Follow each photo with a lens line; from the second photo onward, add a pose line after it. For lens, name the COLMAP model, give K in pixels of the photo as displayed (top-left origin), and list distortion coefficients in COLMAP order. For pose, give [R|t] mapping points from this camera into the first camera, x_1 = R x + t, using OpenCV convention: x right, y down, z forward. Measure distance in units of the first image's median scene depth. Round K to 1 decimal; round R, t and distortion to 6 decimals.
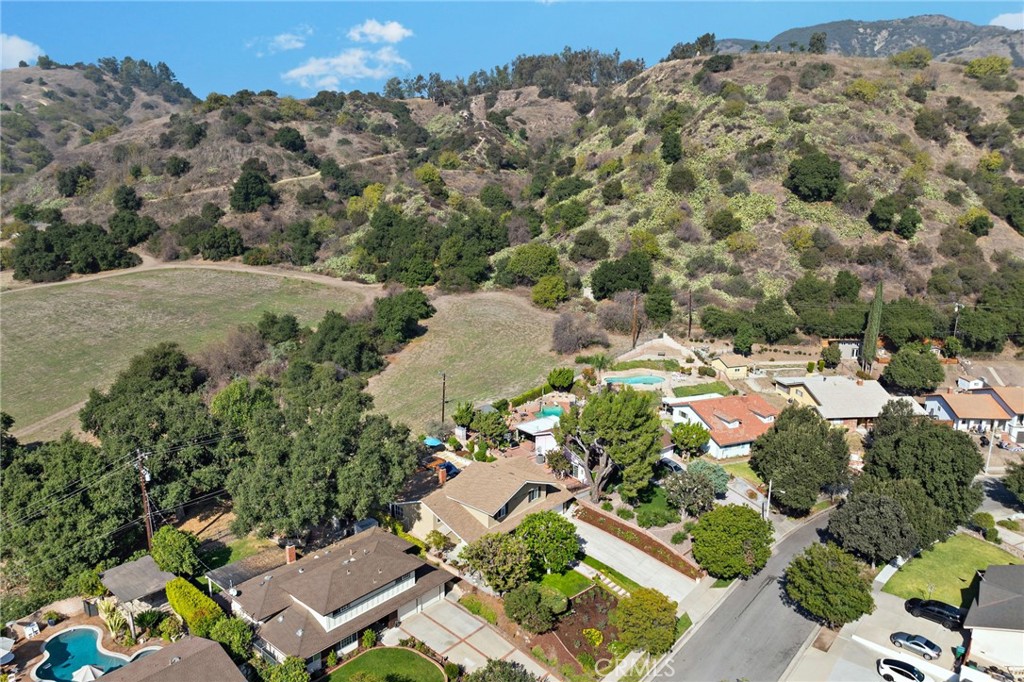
lens RADIAL K [[730.2, 0, 512.0], [0, 730.2, 341.0], [0, 0, 1]] dist [-0.054751, 0.000345]
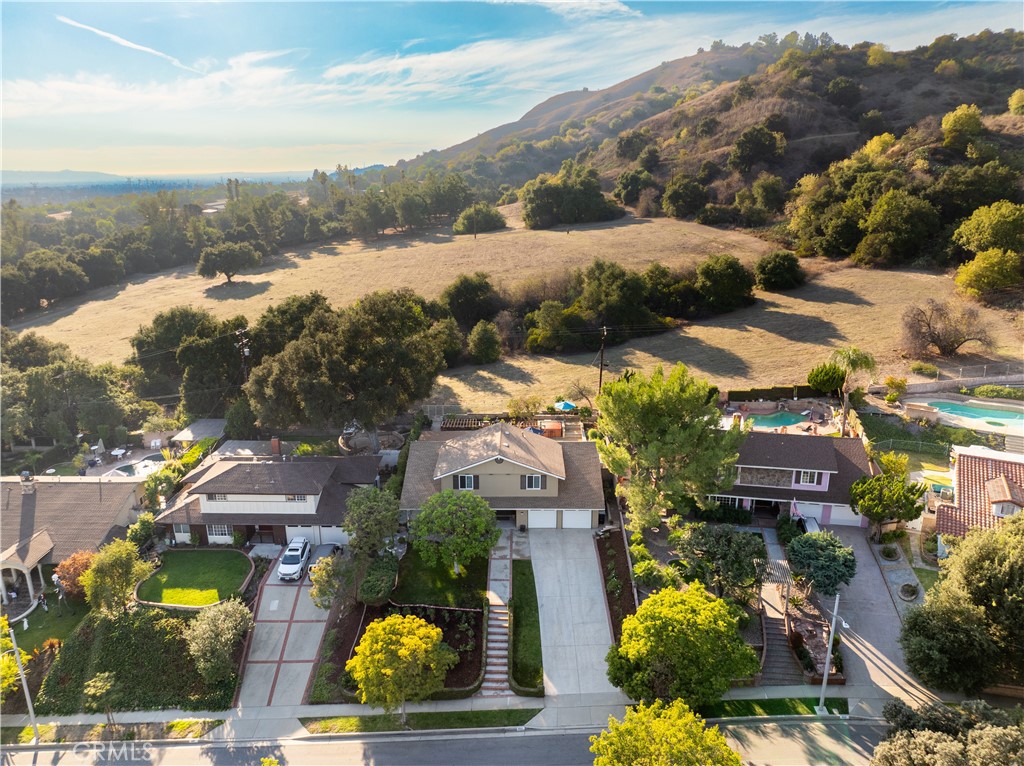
lens RADIAL K [[733.0, 0, 512.0], [0, 733.0, 383.0], [0, 0, 1]] dist [-0.038868, 0.001796]
pose [[0.627826, 0.203397, -0.751308, 0.242883], [-0.157754, 0.978471, 0.133070, 0.006249], [0.762200, 0.034977, 0.646396, 0.212607]]
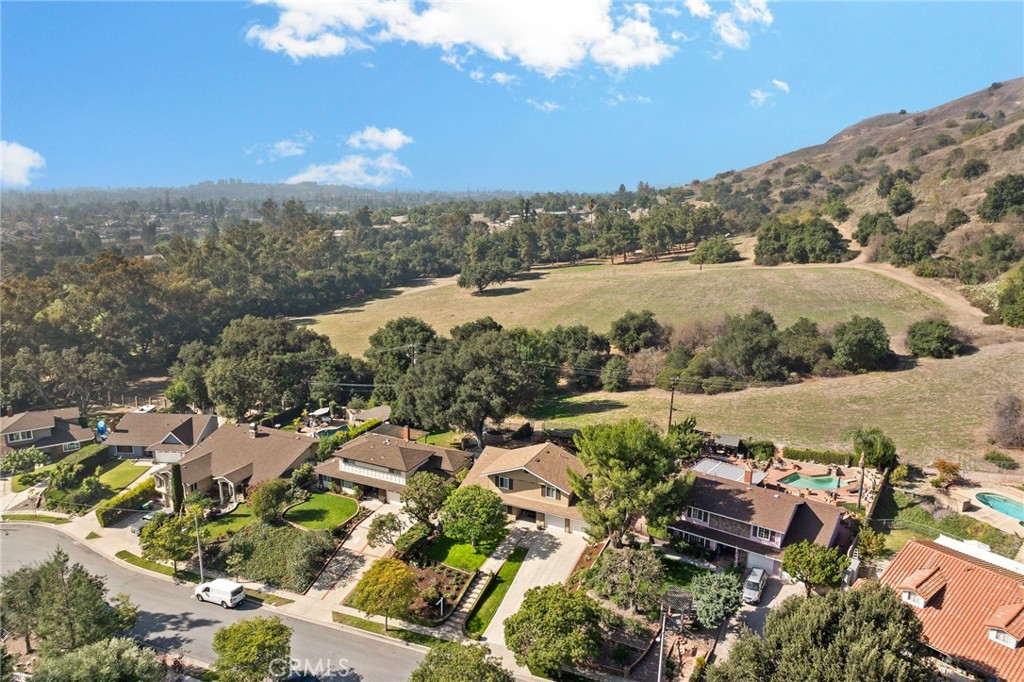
lens RADIAL K [[721.2, 0, 512.0], [0, 721.2, 341.0], [0, 0, 1]] dist [-0.032254, -0.000361]
pose [[0.251836, 0.209744, -0.944768, 0.382854], [-0.219760, 0.963123, 0.155240, -0.053112], [0.942488, 0.168527, 0.288642, 0.275605]]
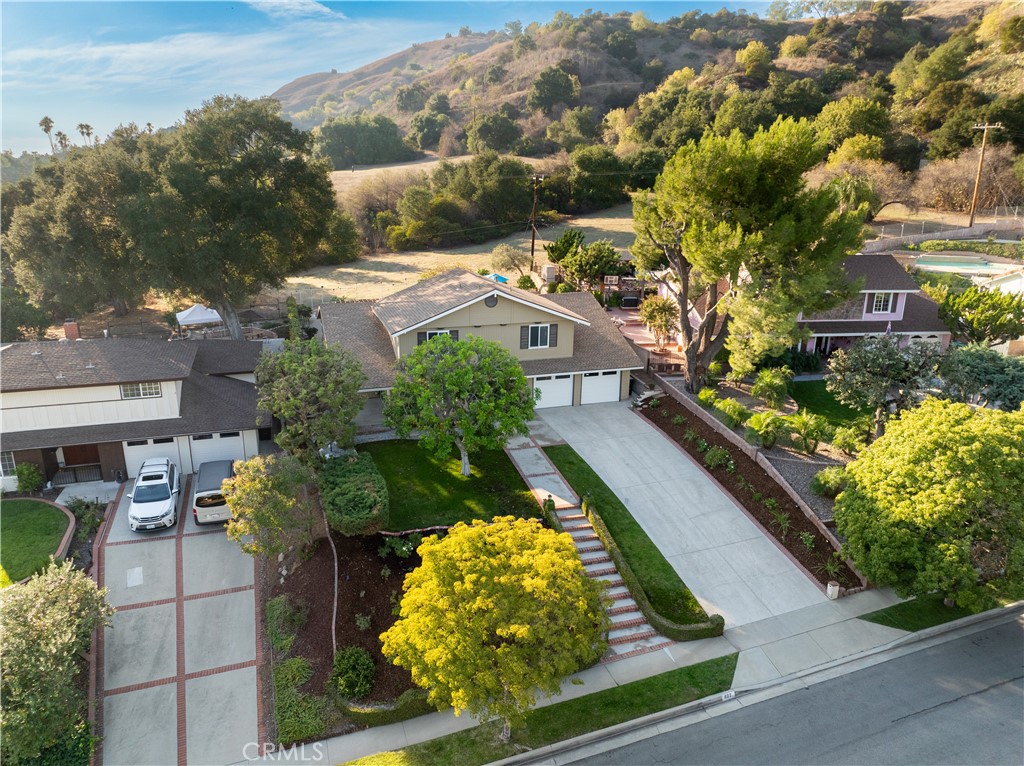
lens RADIAL K [[718.3, 0, 512.0], [0, 718.3, 383.0], [0, 0, 1]] dist [-0.038513, 0.004384]
pose [[0.848563, 0.151265, -0.507011, 0.114803], [-0.116890, 0.988180, 0.099186, 0.084768], [0.516021, -0.024901, 0.856214, 0.248399]]
